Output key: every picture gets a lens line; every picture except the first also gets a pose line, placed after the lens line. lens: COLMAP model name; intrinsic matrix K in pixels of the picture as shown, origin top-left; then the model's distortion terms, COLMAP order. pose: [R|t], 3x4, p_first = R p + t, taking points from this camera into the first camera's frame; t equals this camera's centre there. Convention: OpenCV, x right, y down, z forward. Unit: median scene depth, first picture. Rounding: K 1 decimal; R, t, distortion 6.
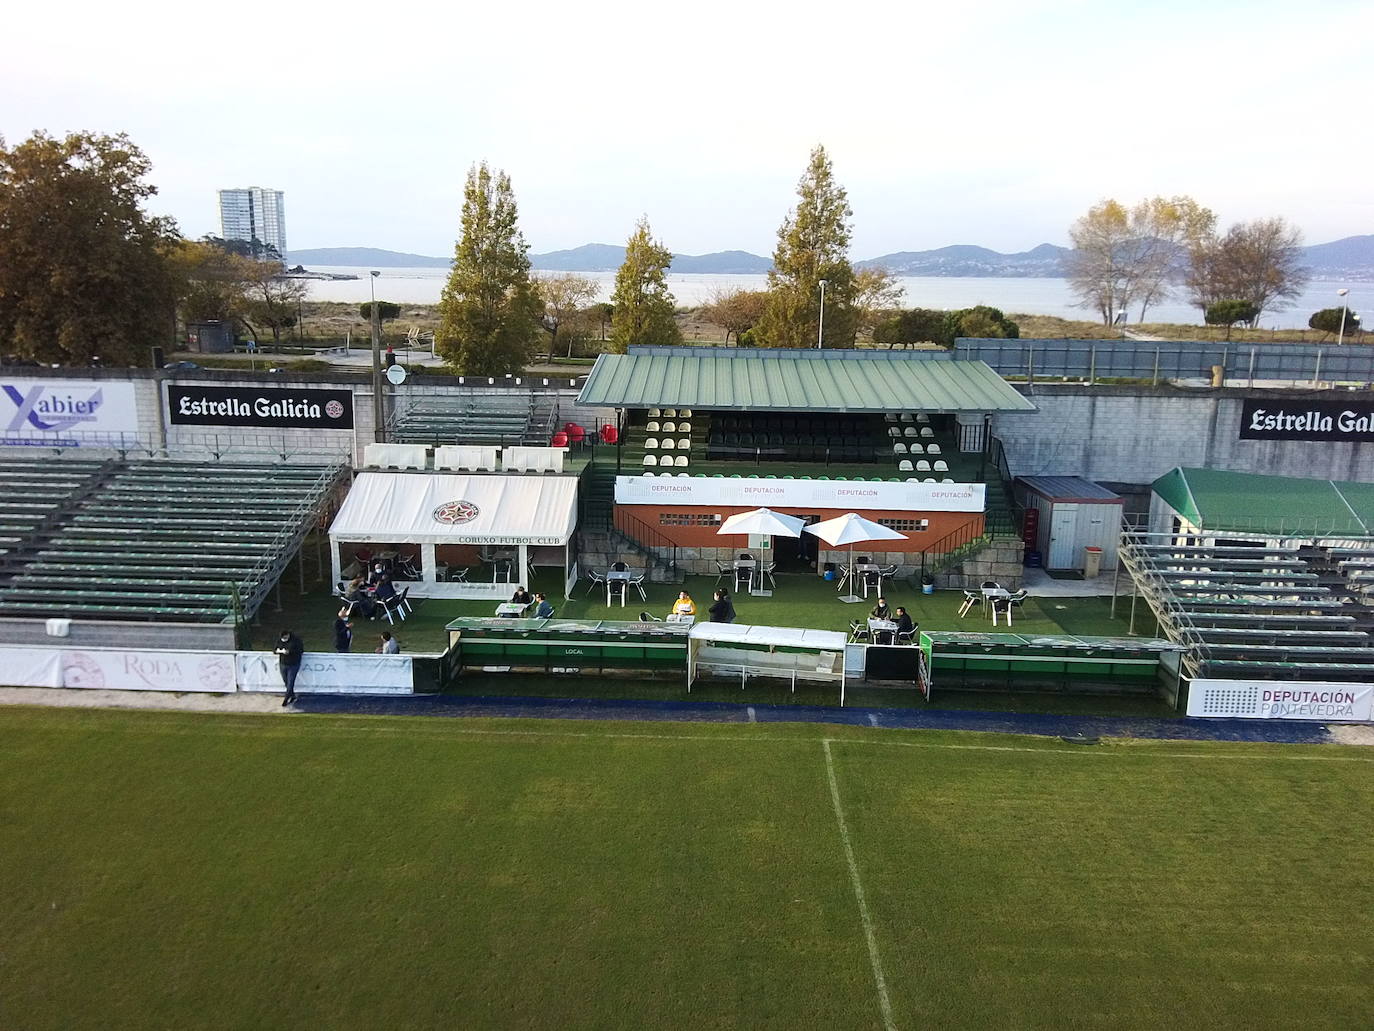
lens RADIAL K [[1095.4, 0, 684.2], [0, 1095.4, 488.7], [0, 0, 1]] dist [0.088147, -0.166031]
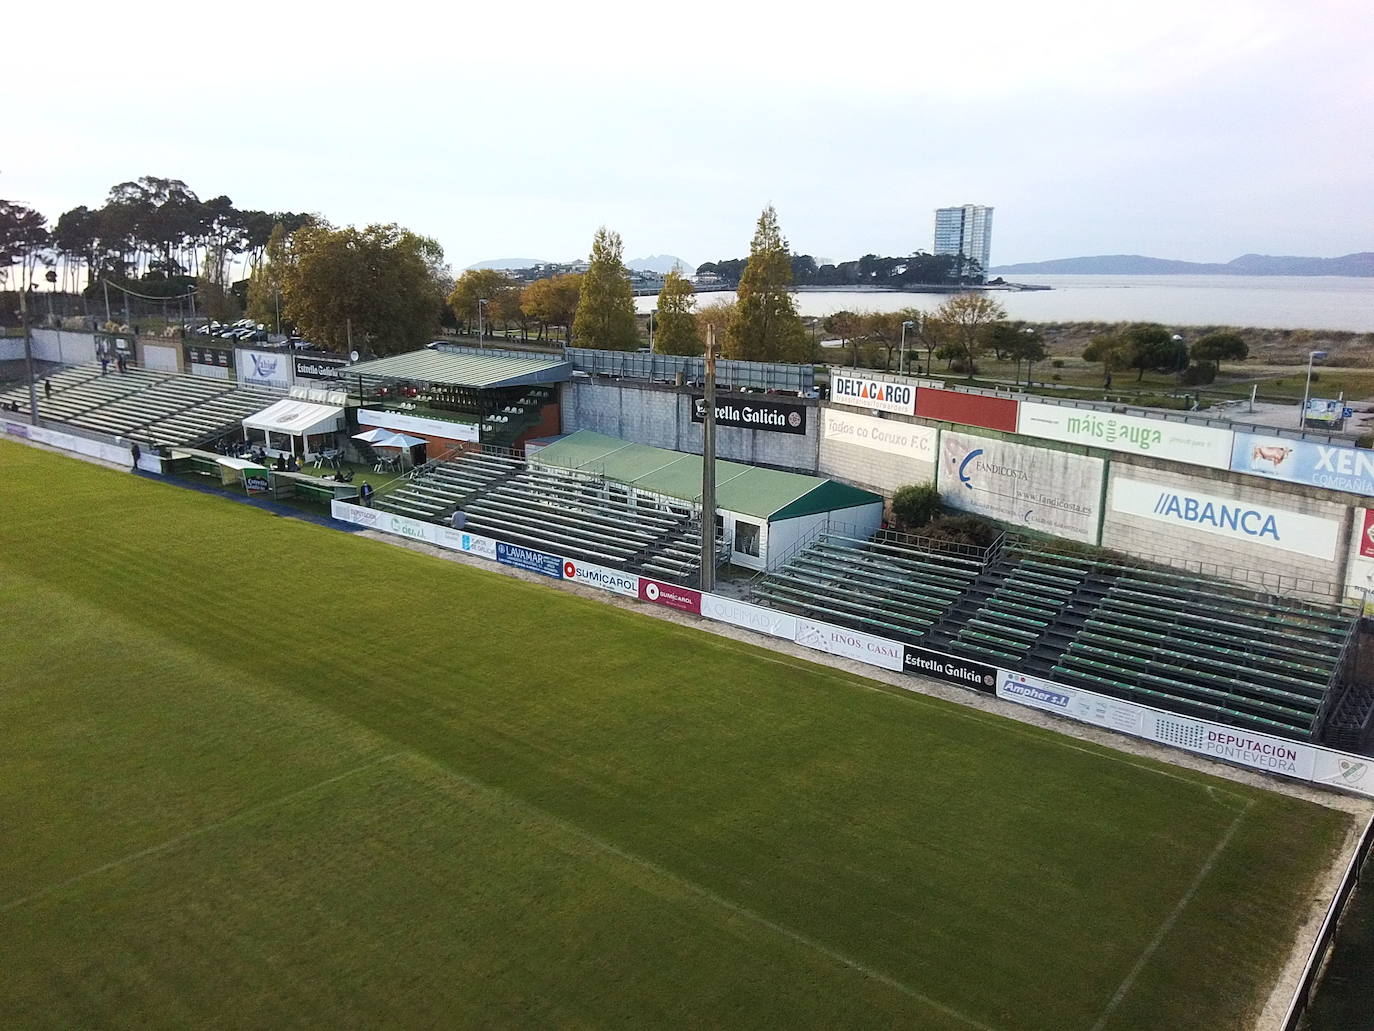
lens RADIAL K [[1095.4, 0, 687.4], [0, 1095.4, 510.8], [0, 0, 1]] dist [0.088147, -0.166031]
pose [[0.783817, 0.123165, -0.608655, 1.547123], [-0.115897, 0.991927, 0.051472, -0.000464], [0.610080, 0.030197, 0.791764, -0.197349]]
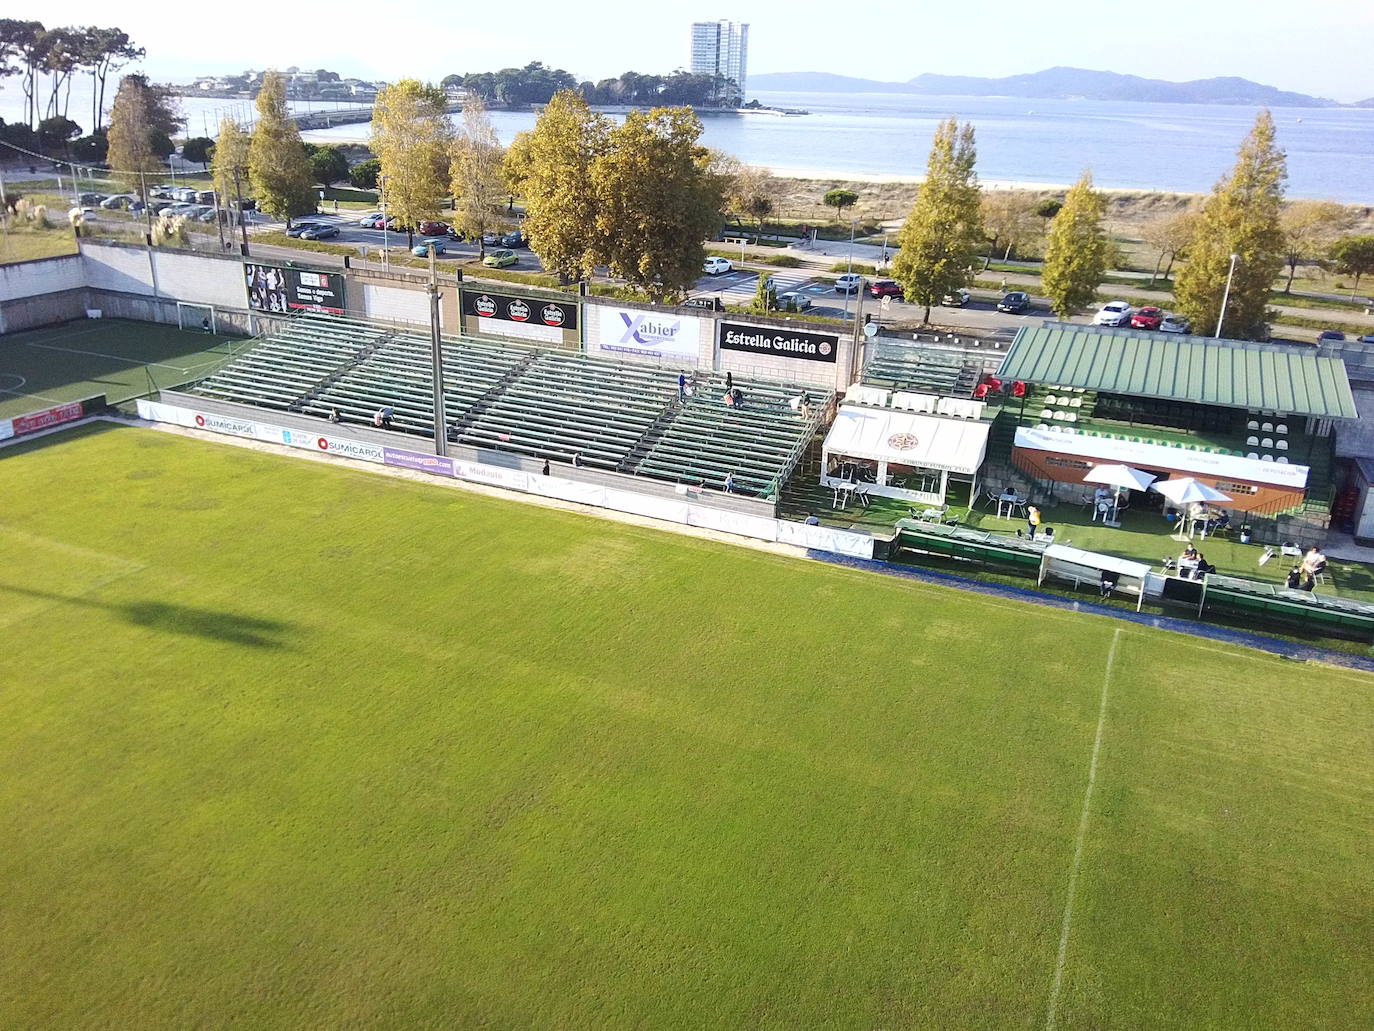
lens RADIAL K [[1095.4, 0, 676.4], [0, 1095.4, 513.8], [0, 0, 1]] dist [0.088147, -0.166031]
pose [[0.924513, 0.150457, -0.350199, 0.045033], [-0.089794, 0.978907, 0.183518, -0.118643], [0.370423, -0.138219, 0.918522, -0.474900]]
